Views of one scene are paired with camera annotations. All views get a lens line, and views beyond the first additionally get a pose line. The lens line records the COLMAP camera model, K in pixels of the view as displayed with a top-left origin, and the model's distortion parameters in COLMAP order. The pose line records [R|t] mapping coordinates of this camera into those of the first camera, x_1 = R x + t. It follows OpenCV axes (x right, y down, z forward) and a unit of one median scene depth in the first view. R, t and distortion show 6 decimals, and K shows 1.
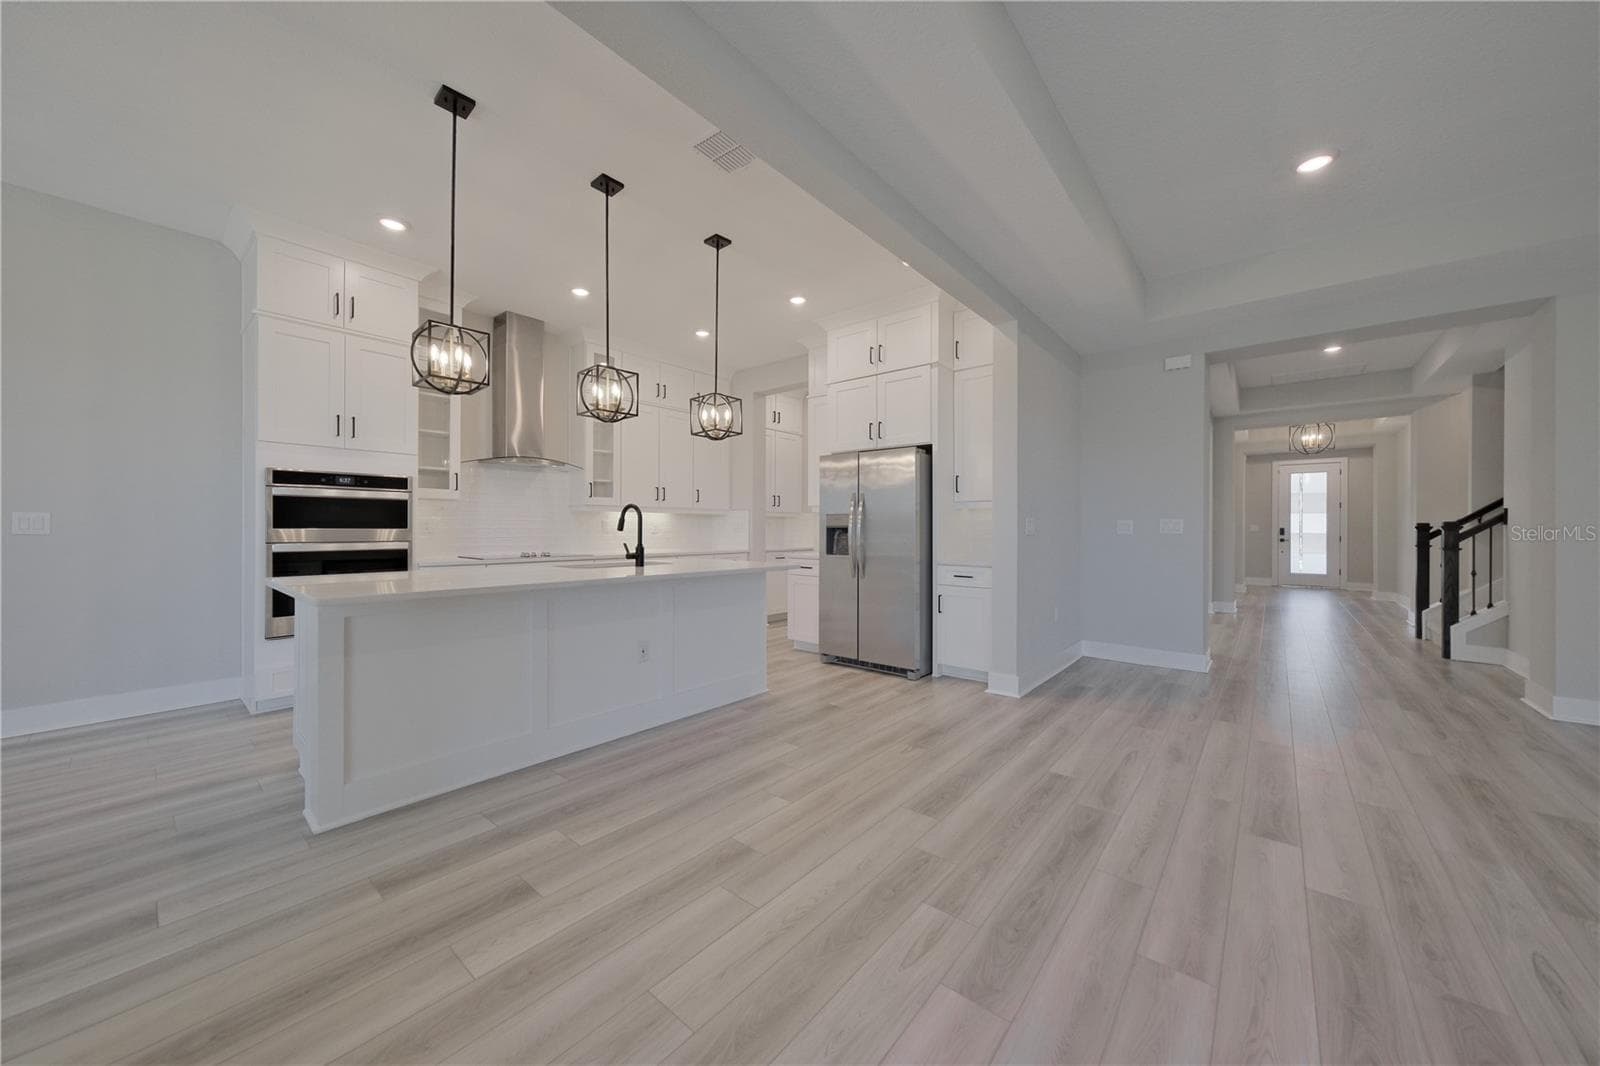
lens RADIAL K [[572.2, 0, 826.1], [0, 572.2, 528.4], [0, 0, 1]] dist [0.000748, 0.000127]
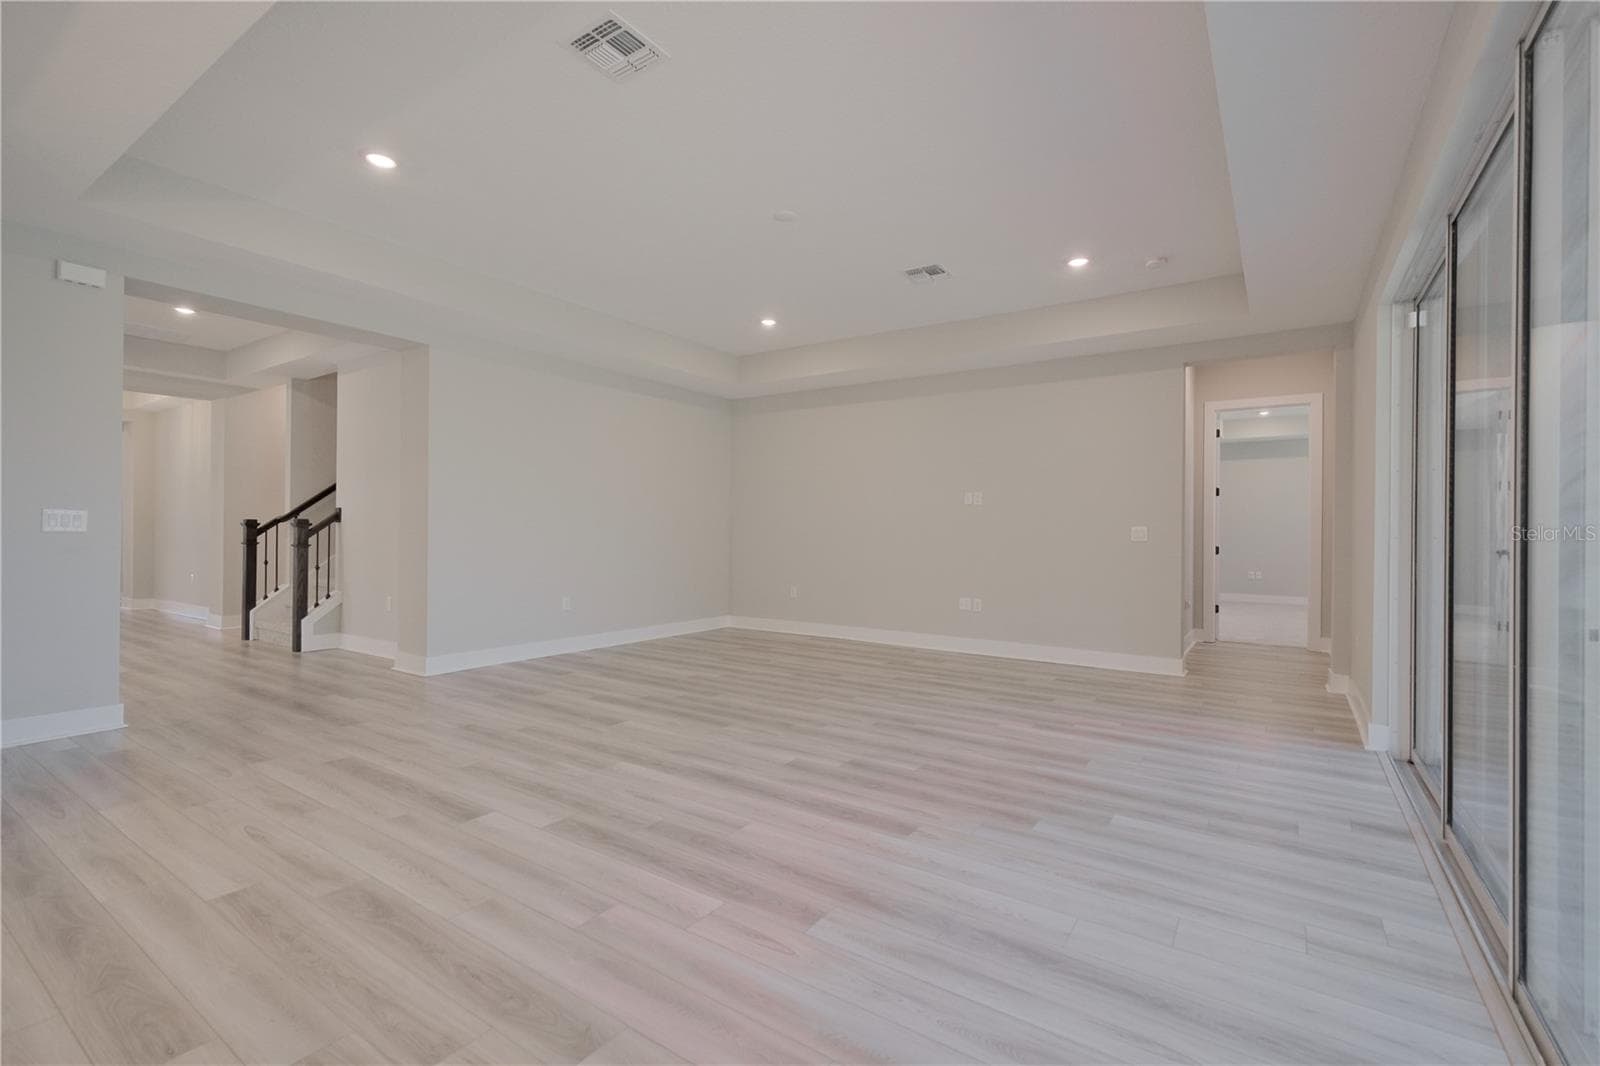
lens RADIAL K [[693.6, 0, 800.0], [0, 693.6, 533.0], [0, 0, 1]] dist [0.000469, 0.000124]
pose [[-0.085091, -0.005700, 0.996357, -0.355943], [-0.010875, 0.999929, 0.004792, -0.003183], [-0.996314, -0.010428, -0.085147, 0.318243]]
